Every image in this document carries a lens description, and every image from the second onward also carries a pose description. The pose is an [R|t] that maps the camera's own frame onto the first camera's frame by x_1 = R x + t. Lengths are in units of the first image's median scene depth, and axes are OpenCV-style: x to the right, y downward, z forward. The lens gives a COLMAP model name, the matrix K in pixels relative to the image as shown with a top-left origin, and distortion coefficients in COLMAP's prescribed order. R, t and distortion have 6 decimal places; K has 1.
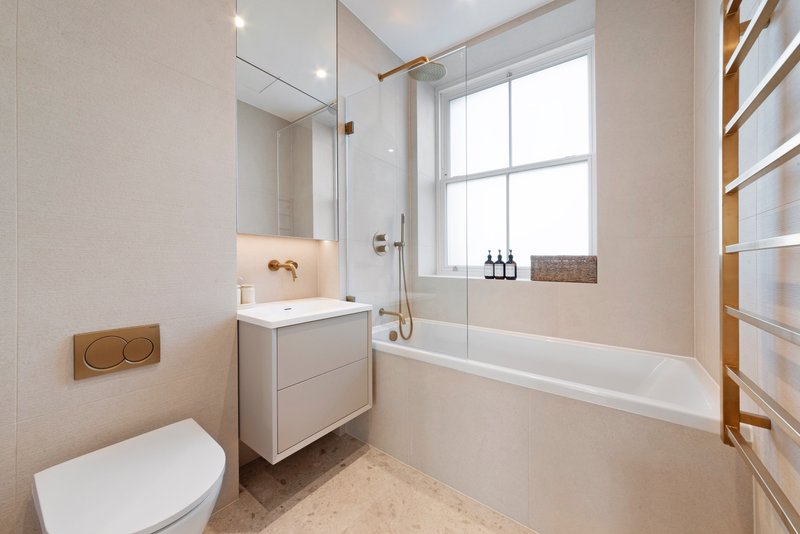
lens RADIAL K [[297.2, 0, 394.7], [0, 297.2, 264.9], [0, 0, 1]] dist [-0.013804, -0.000360]
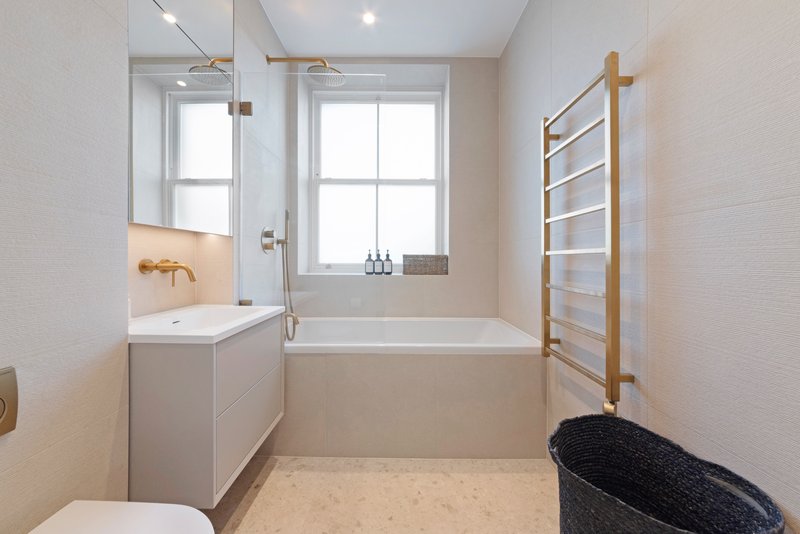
lens RADIAL K [[297.2, 0, 394.7], [0, 297.2, 264.9], [0, 0, 1]] dist [-0.013804, -0.000360]
pose [[0.796376, -0.016106, 0.604588, -0.338187], [0.009192, 0.999852, 0.014528, -0.006734], [-0.604732, -0.006012, 0.796406, 0.031509]]
